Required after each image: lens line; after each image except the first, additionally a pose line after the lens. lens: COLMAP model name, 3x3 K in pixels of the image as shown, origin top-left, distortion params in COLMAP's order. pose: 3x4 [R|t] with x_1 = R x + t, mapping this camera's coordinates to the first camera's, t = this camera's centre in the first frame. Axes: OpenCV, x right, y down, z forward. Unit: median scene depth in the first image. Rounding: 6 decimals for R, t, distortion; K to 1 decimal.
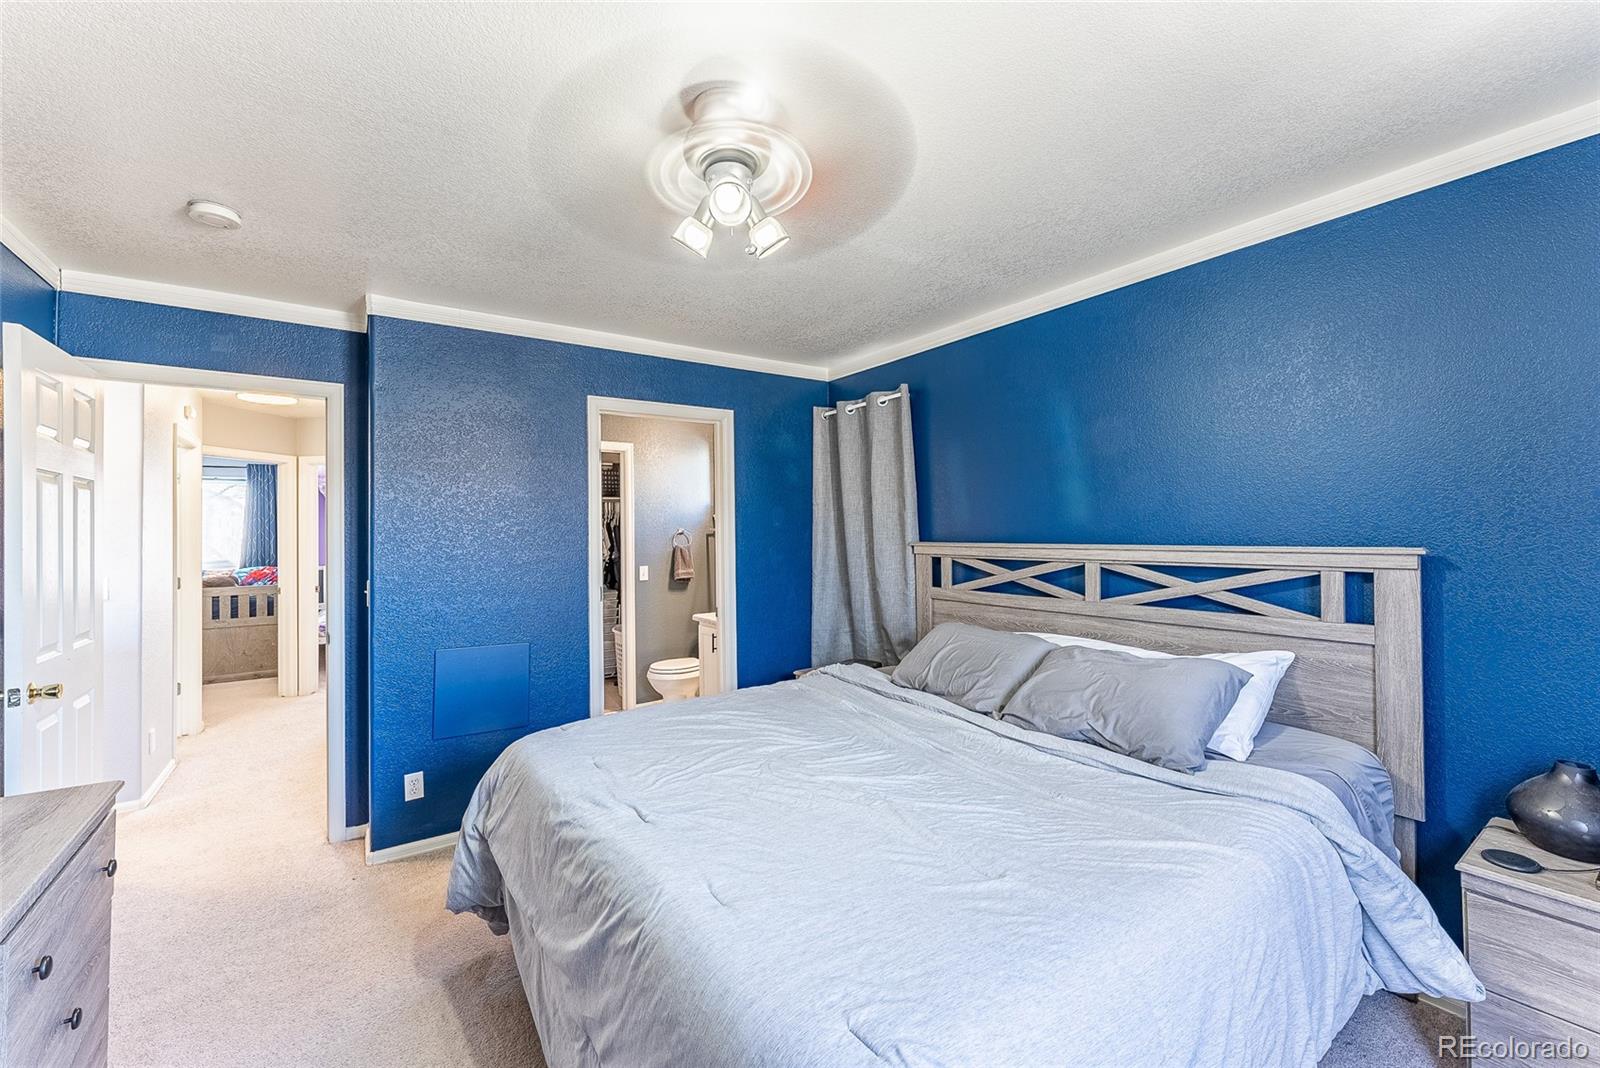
lens RADIAL K [[651.2, 0, 800.4], [0, 651.2, 525.3], [0, 0, 1]] dist [-0.001004, -0.000018]
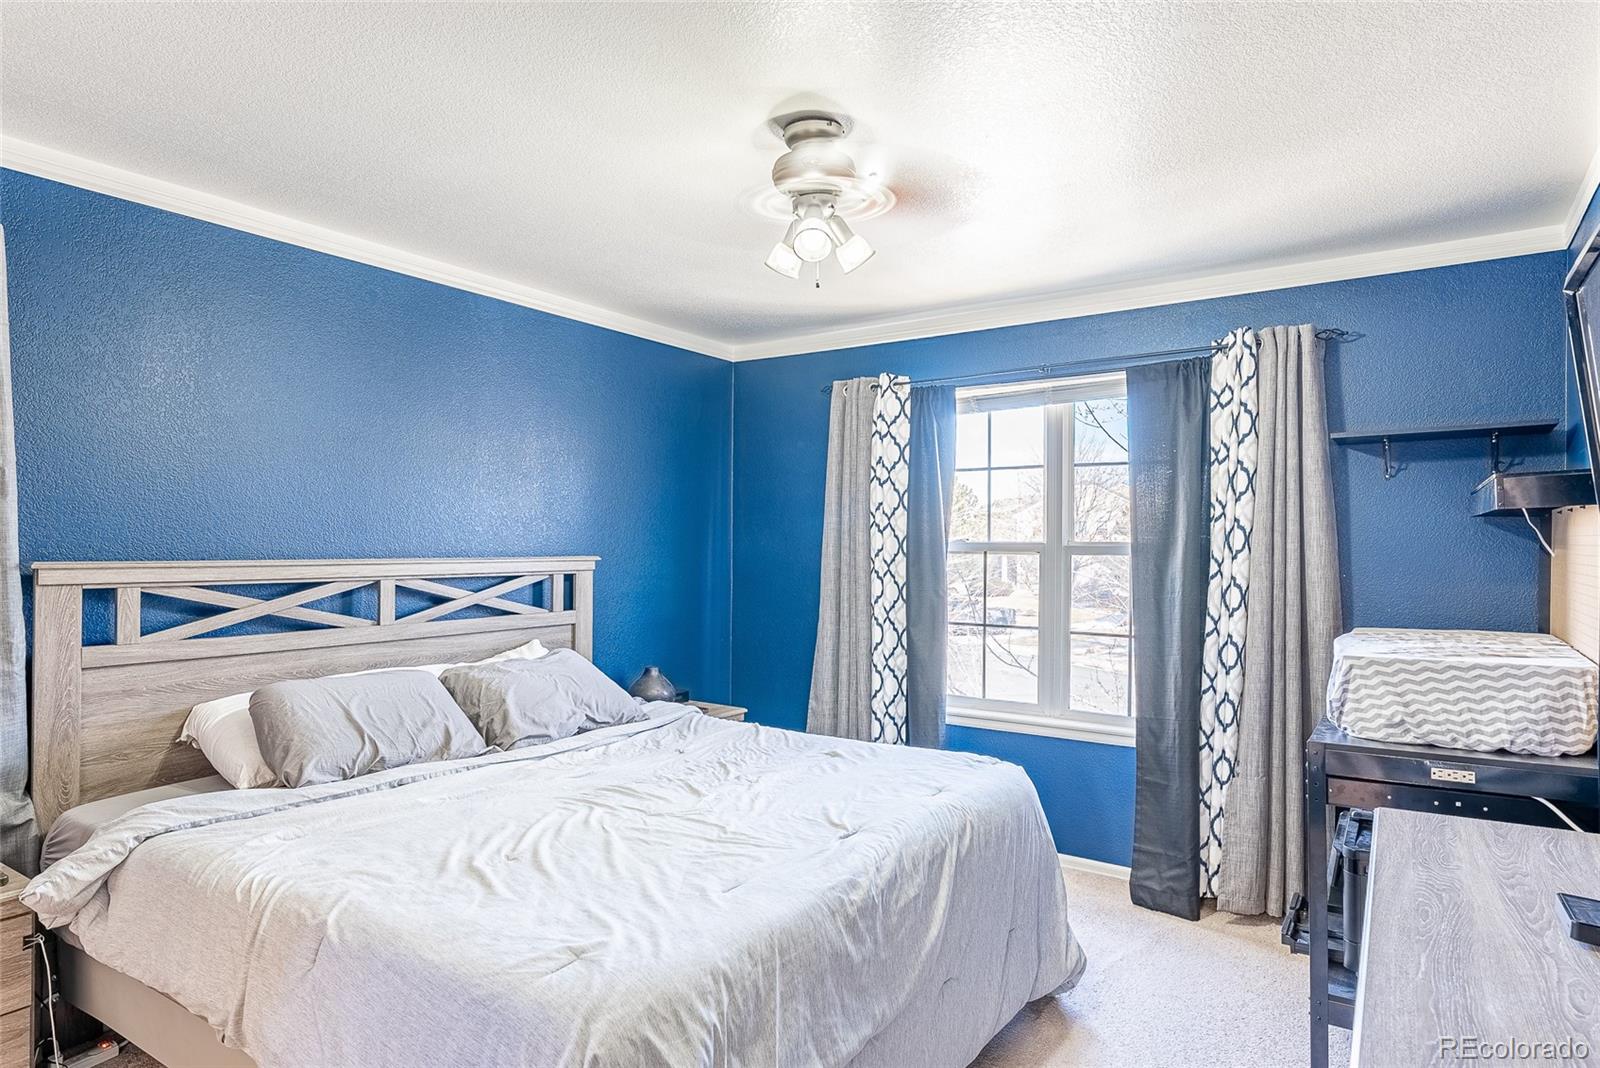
lens RADIAL K [[898.8, 0, 839.3], [0, 898.8, 533.5], [0, 0, 1]] dist [0.000657, 0.000217]
pose [[-0.394441, 0.015499, 0.918790, -1.083351], [-0.013409, 0.999654, -0.022620, 0.018941], [-0.918823, -0.021242, -0.394097, 1.134809]]
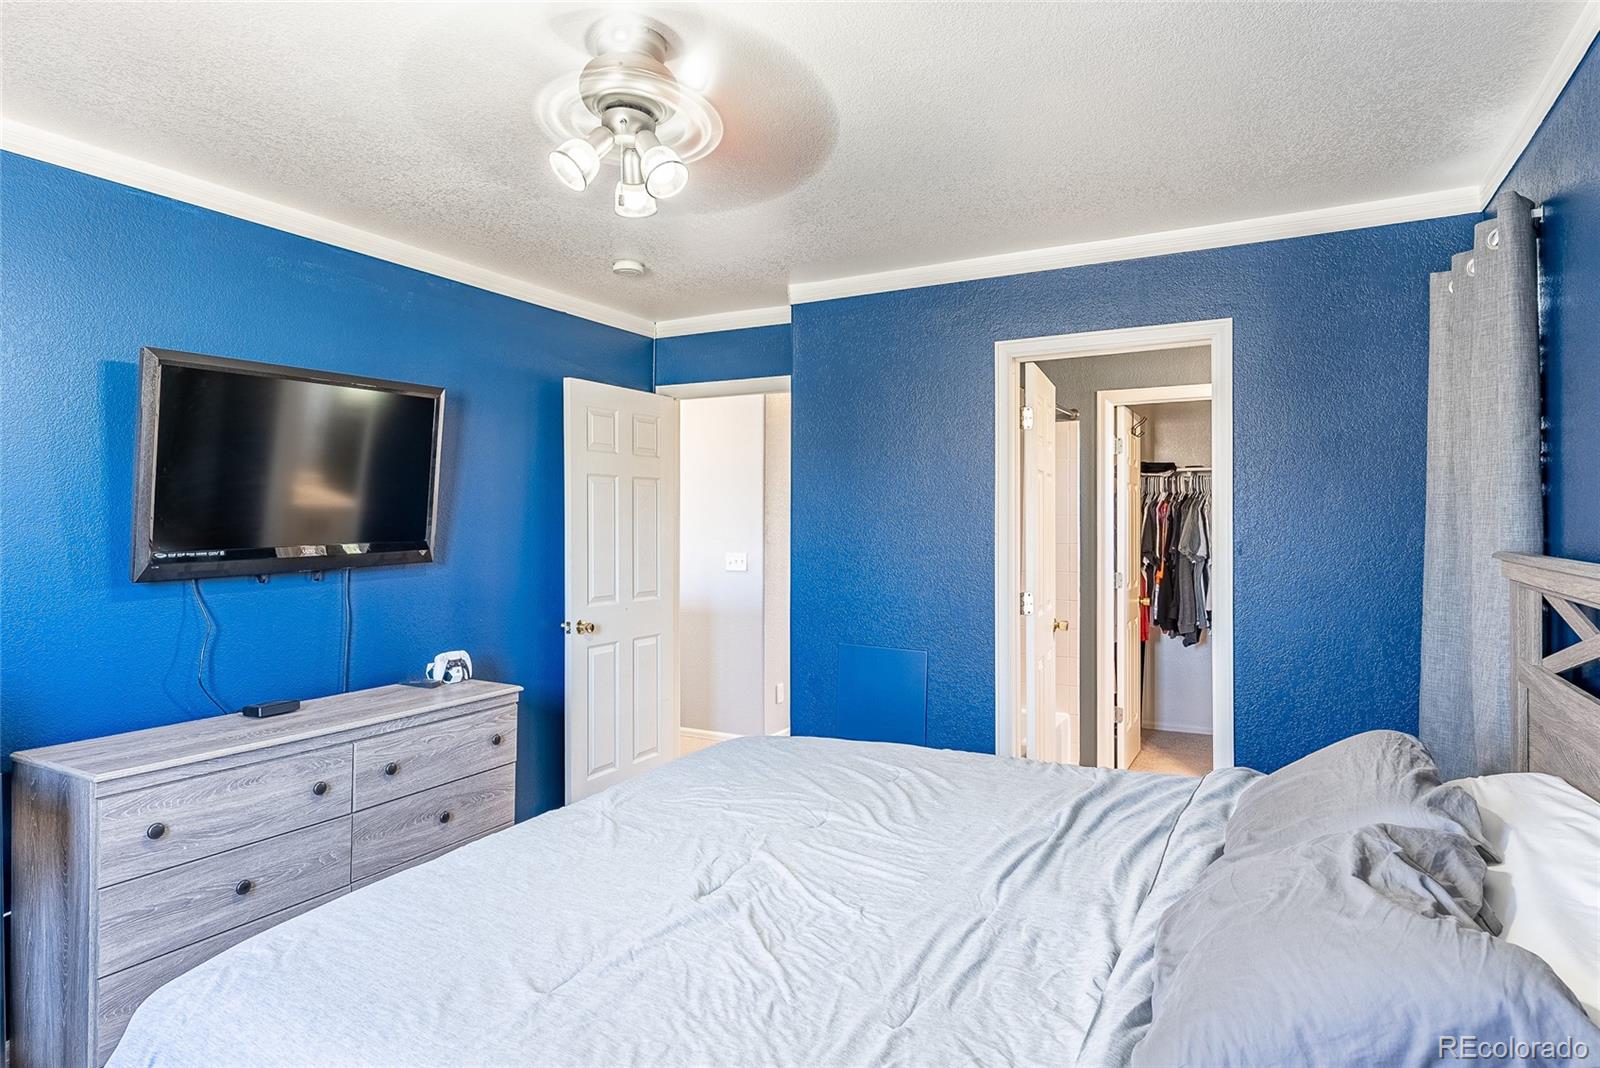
lens RADIAL K [[906.4, 0, 800.0], [0, 906.4, 534.0], [0, 0, 1]] dist [-0.001092, -0.000262]
pose [[0.449482, 0.022572, -0.893004, 0.809702], [0.003503, 0.999628, 0.027031, -0.007345], [0.893282, -0.015278, 0.449236, 0.481444]]
